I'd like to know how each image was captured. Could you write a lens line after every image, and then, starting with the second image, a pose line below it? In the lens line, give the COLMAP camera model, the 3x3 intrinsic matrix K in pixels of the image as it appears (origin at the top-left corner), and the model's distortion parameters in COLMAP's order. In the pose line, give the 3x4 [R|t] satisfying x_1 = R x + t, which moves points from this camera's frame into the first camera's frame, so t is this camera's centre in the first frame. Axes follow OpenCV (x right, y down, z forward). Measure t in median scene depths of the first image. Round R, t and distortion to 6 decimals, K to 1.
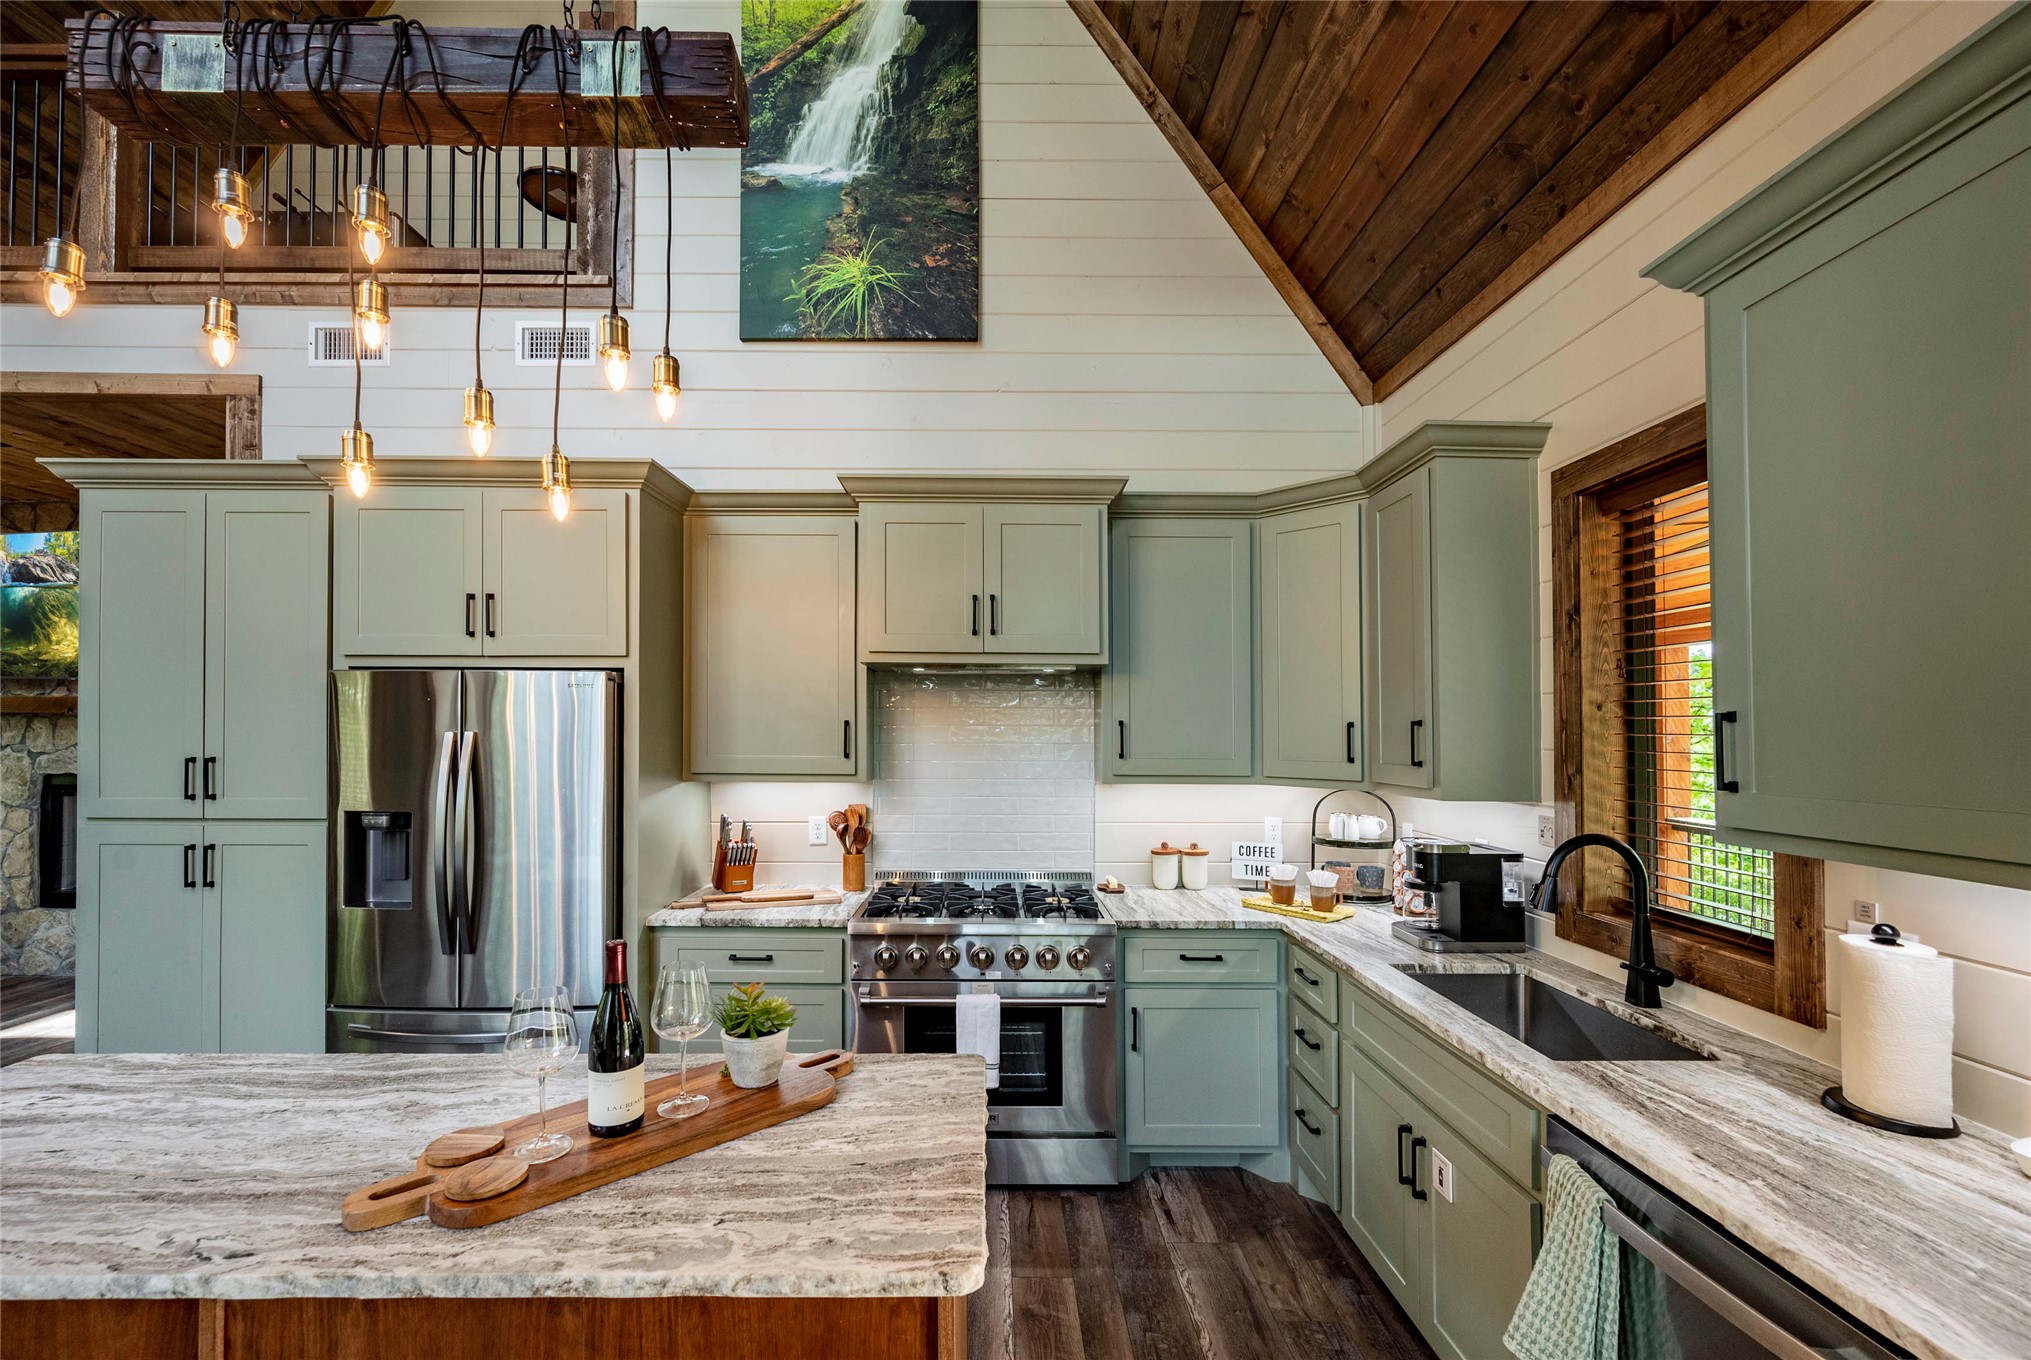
lens RADIAL K [[821.6, 0, 981.3], [0, 821.6, 714.9], [0, 0, 1]] dist [-0.000928, -0.000474]
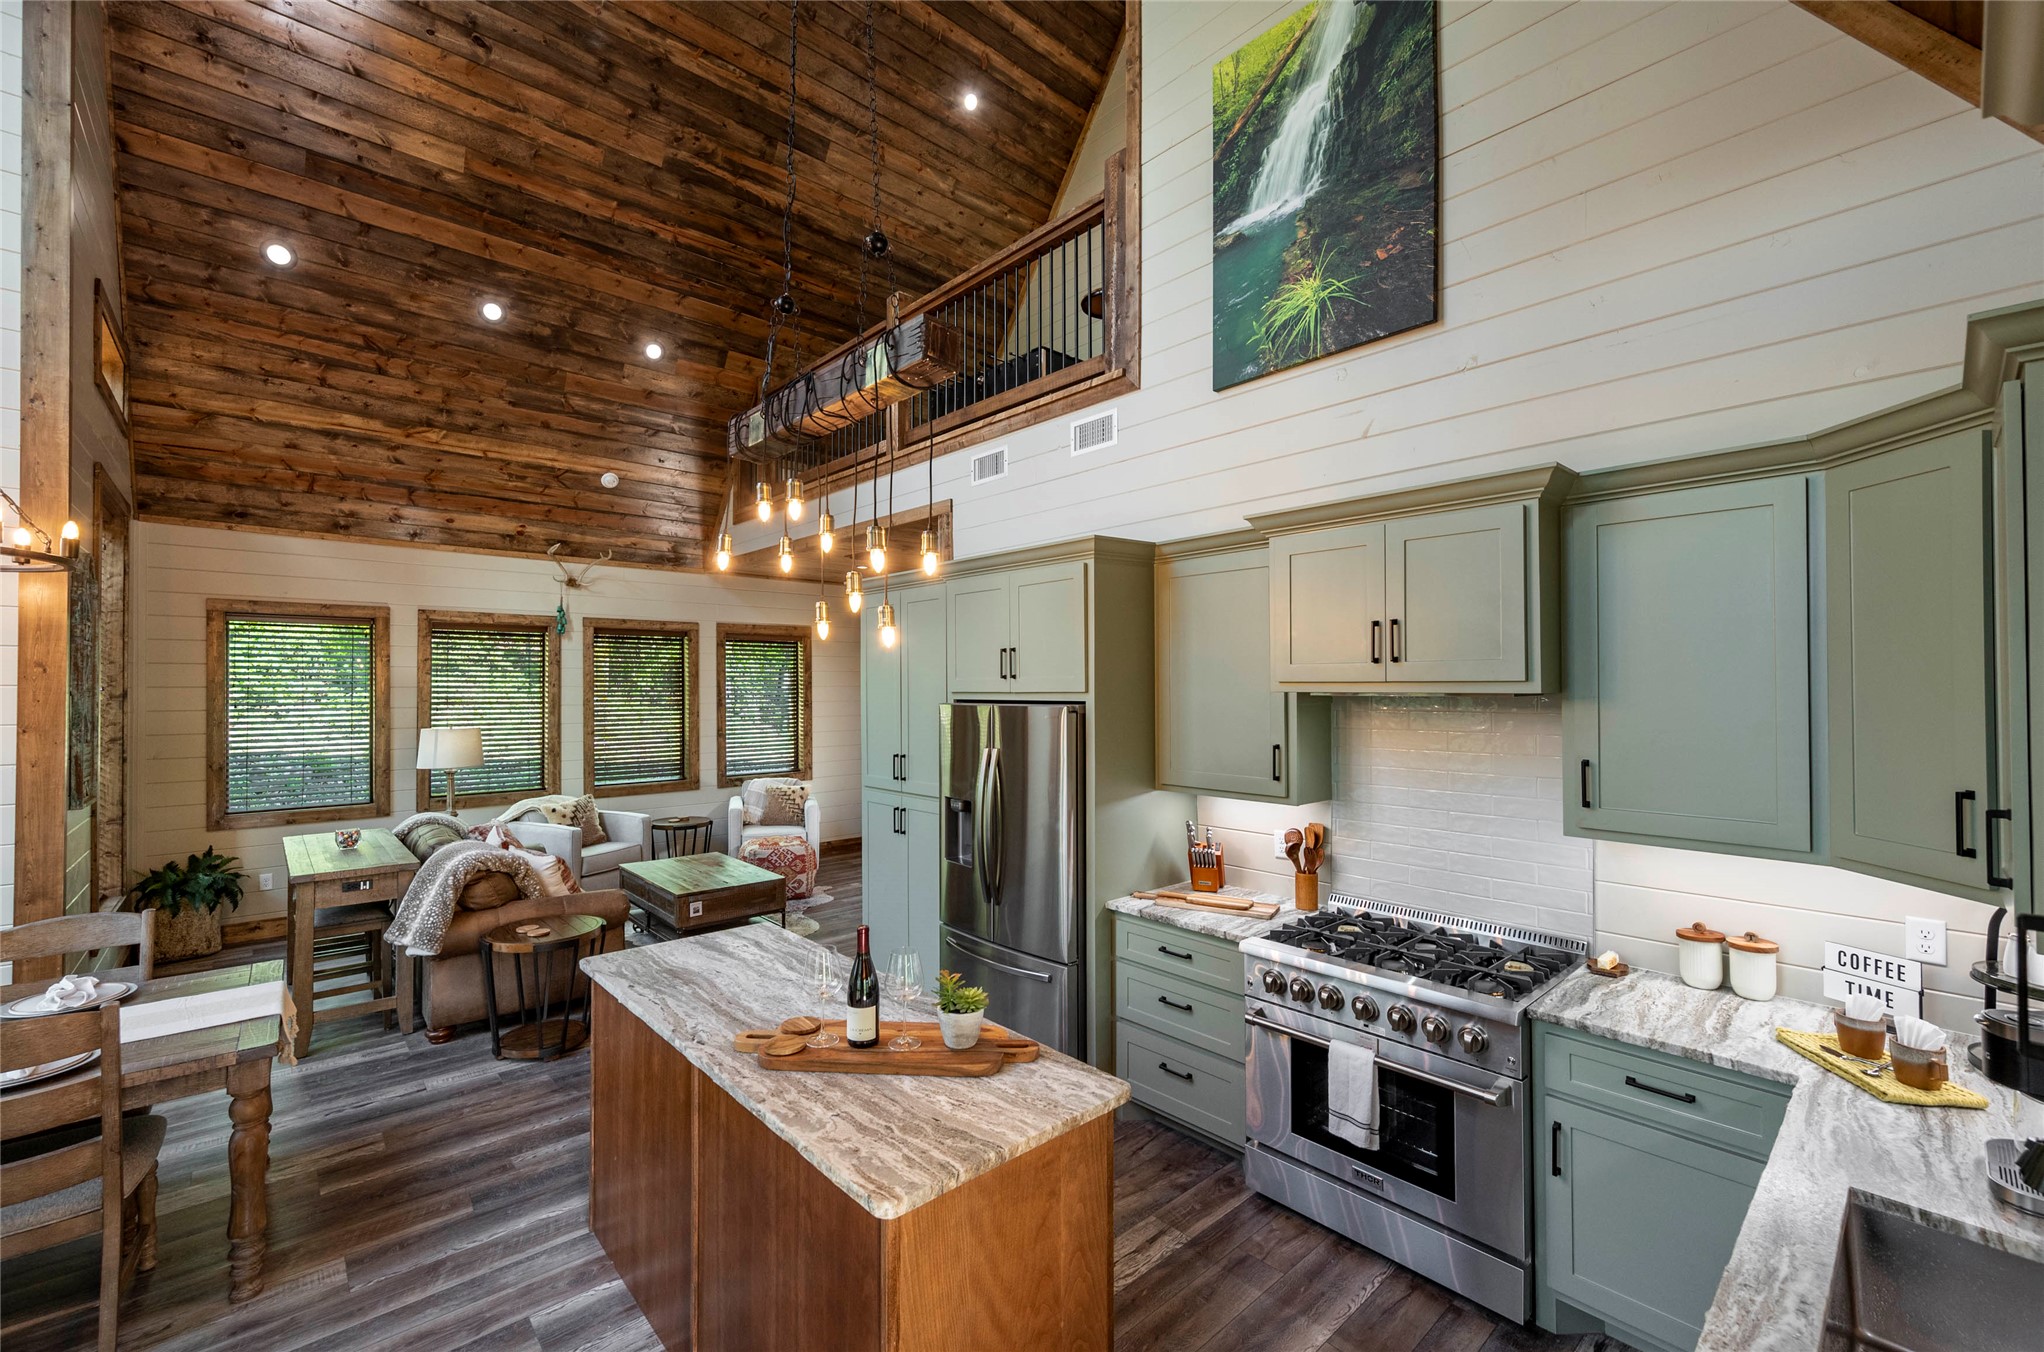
lens RADIAL K [[814.9, 0, 1013.0], [0, 814.9, 682.7], [0, 0, 1]] dist [-0.002160, 0.000682]
pose [[0.676870, -0.014787, -0.735954, 0.329389], [0.019423, 0.999809, -0.002224, -0.067452], [0.735847, -0.012789, 0.677028, 0.051990]]
